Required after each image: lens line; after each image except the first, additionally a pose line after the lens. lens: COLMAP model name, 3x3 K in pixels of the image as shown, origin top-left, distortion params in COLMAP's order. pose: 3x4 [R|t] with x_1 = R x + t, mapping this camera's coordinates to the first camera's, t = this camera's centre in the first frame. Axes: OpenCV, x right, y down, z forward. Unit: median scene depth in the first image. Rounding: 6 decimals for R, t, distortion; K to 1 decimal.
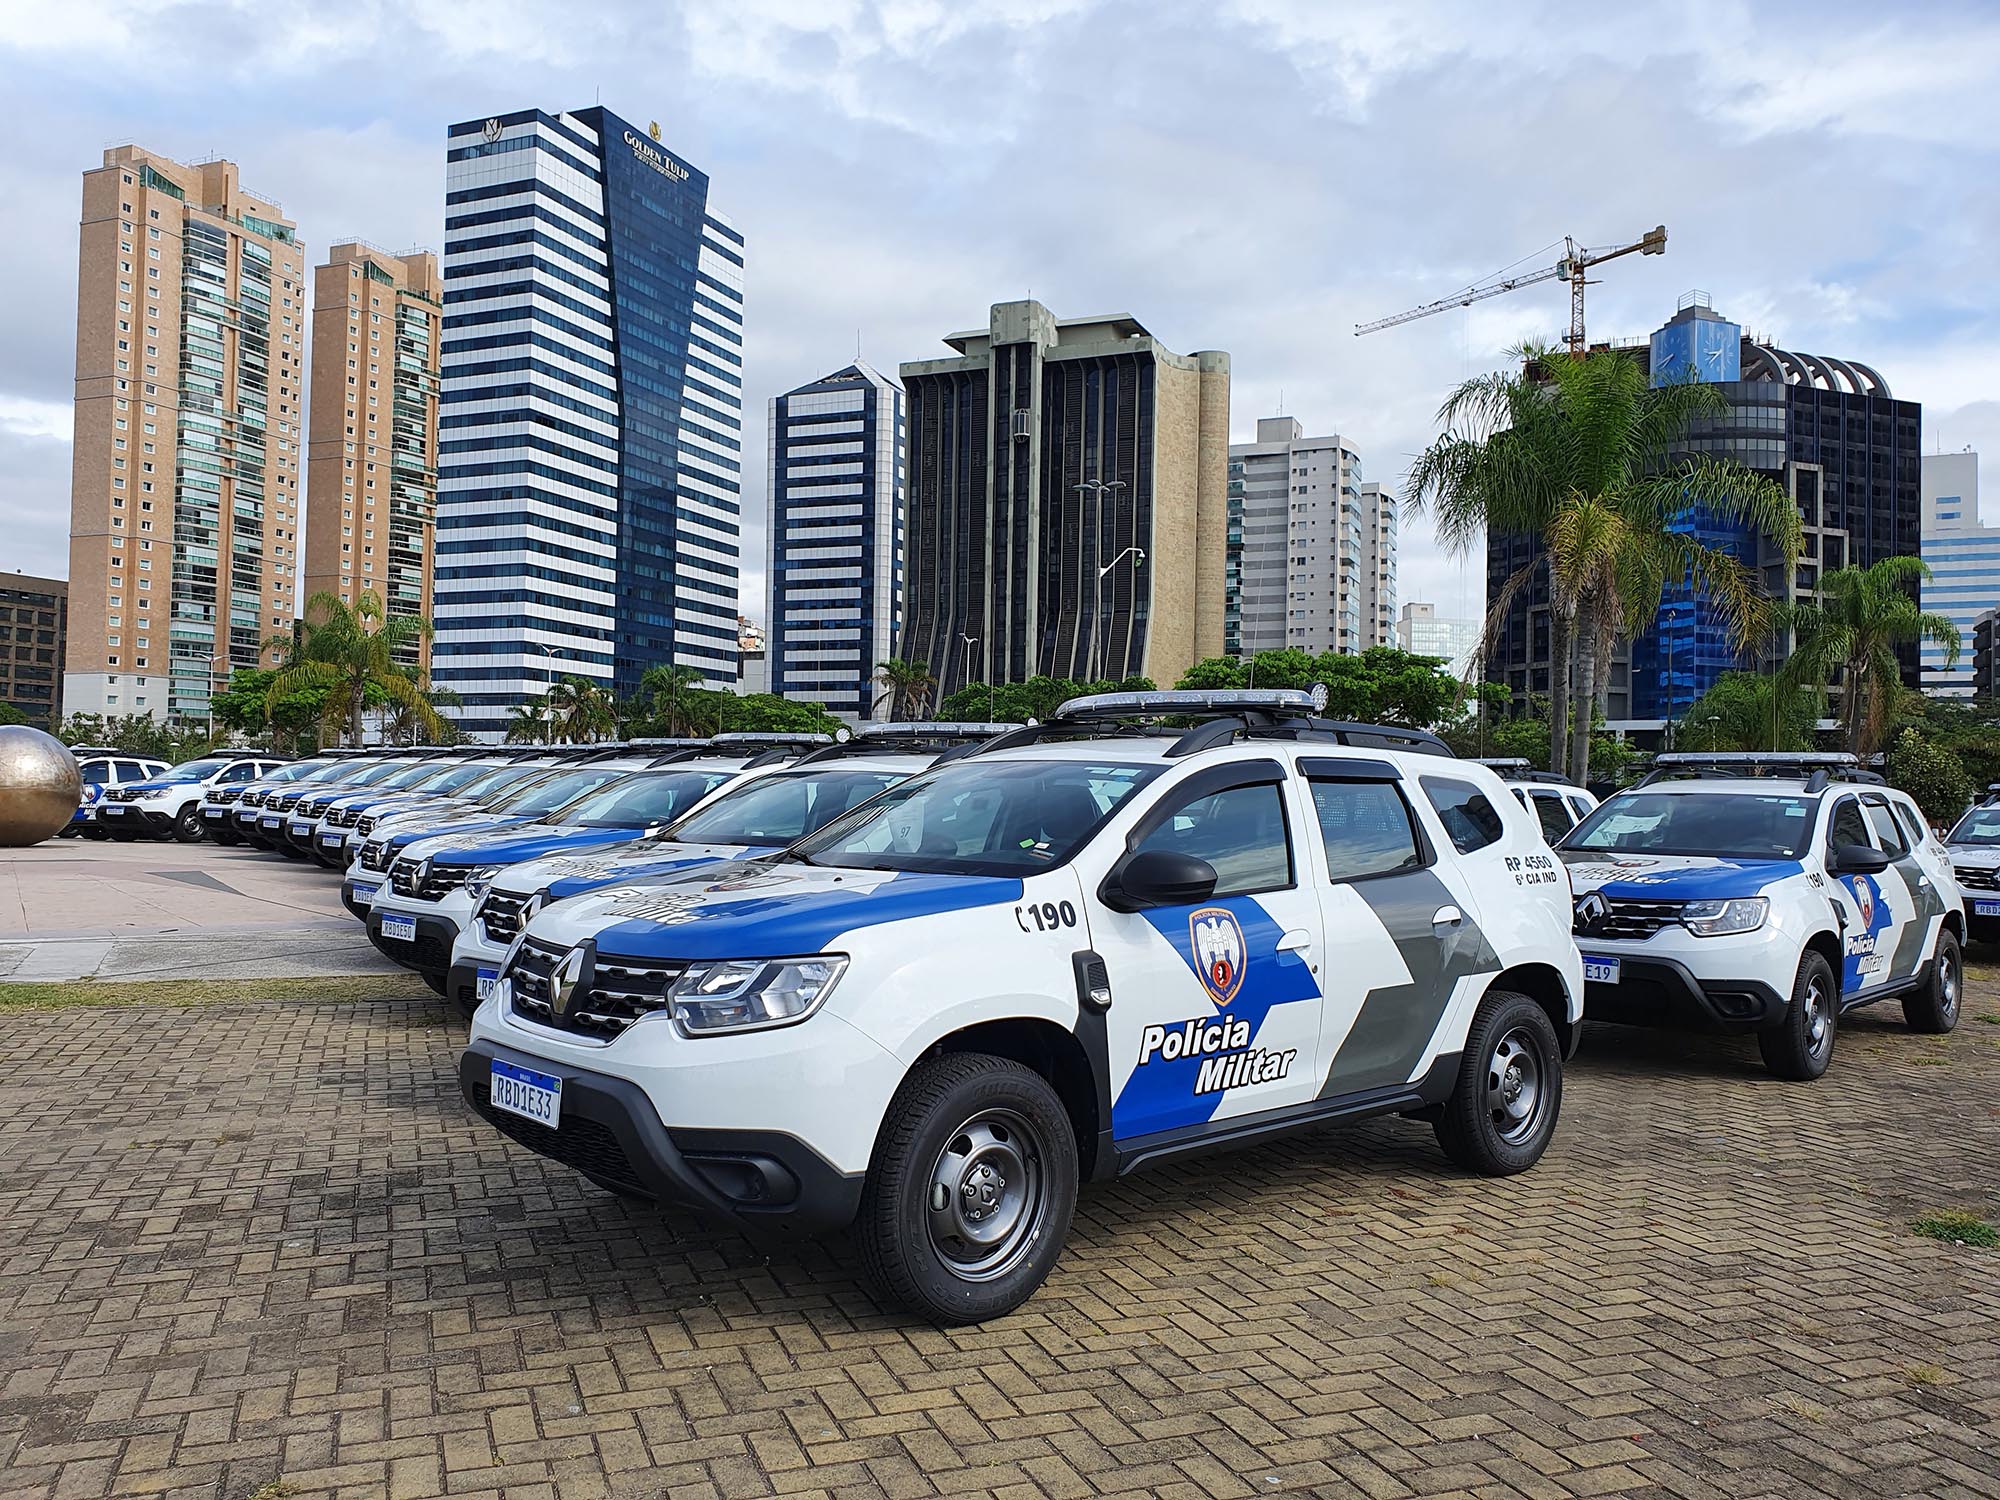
lens RADIAL K [[1507.2, 0, 1000.0], [0, 1507.2, 750.0], [0, 0, 1]] dist [0.045308, -0.064892]
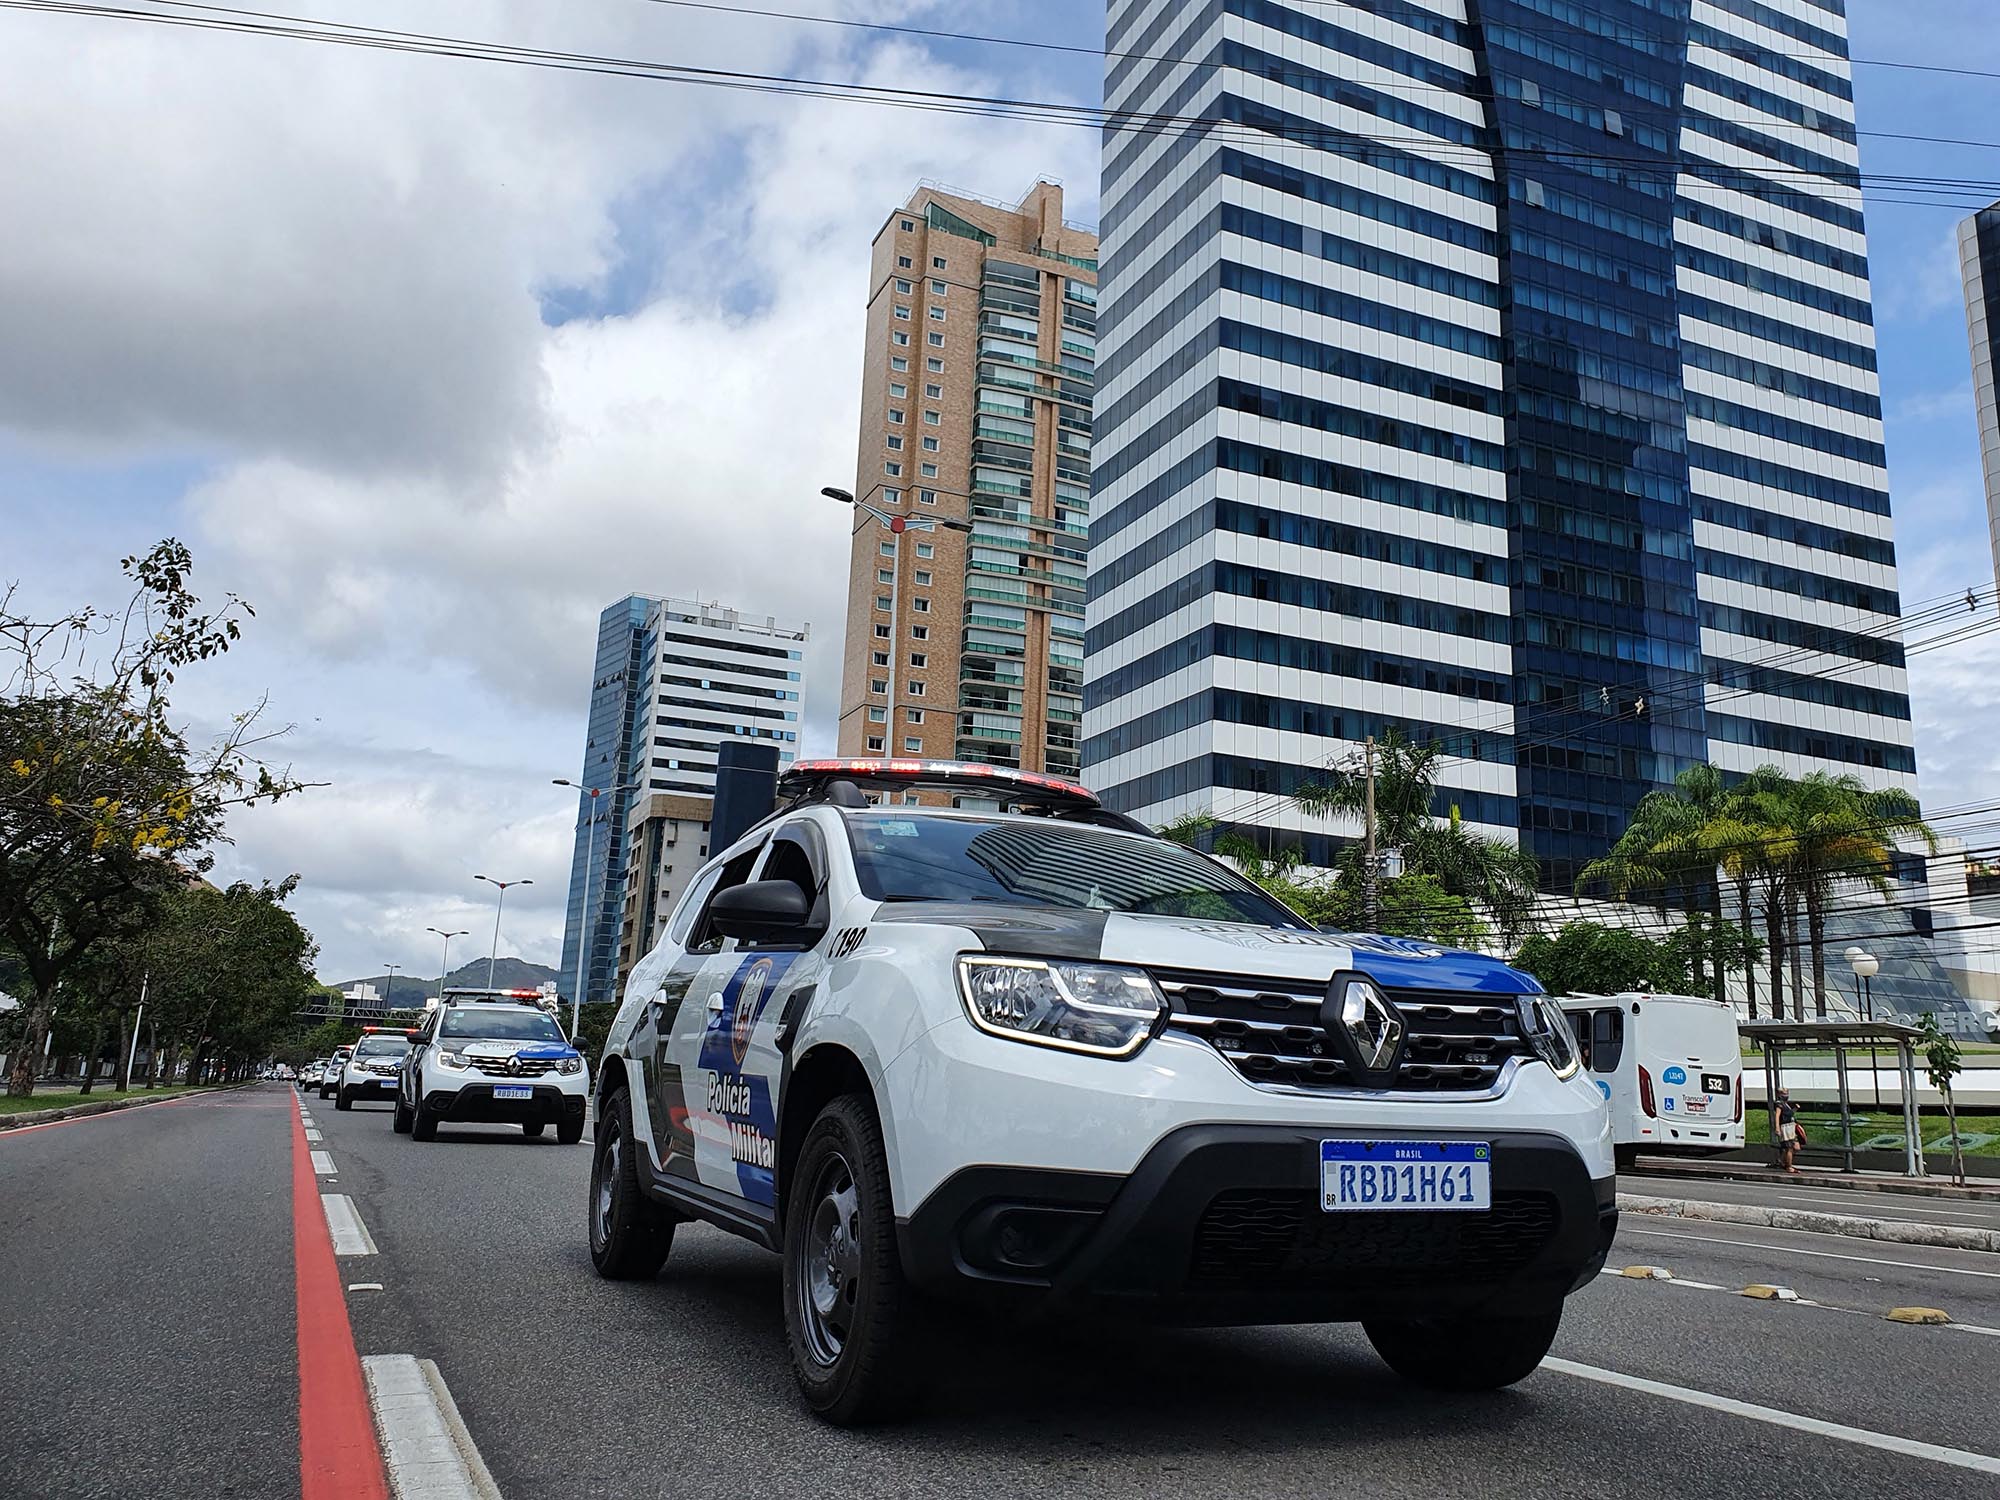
lens RADIAL K [[1600.3, 0, 1000.0], [0, 1600.3, 750.0], [0, 0, 1]] dist [0.174437, -0.408005]
pose [[0.724462, -0.139164, -0.675121, -0.054860], [-0.004458, 0.978442, -0.206472, 0.025509], [0.689300, 0.152591, 0.708224, 0.504712]]
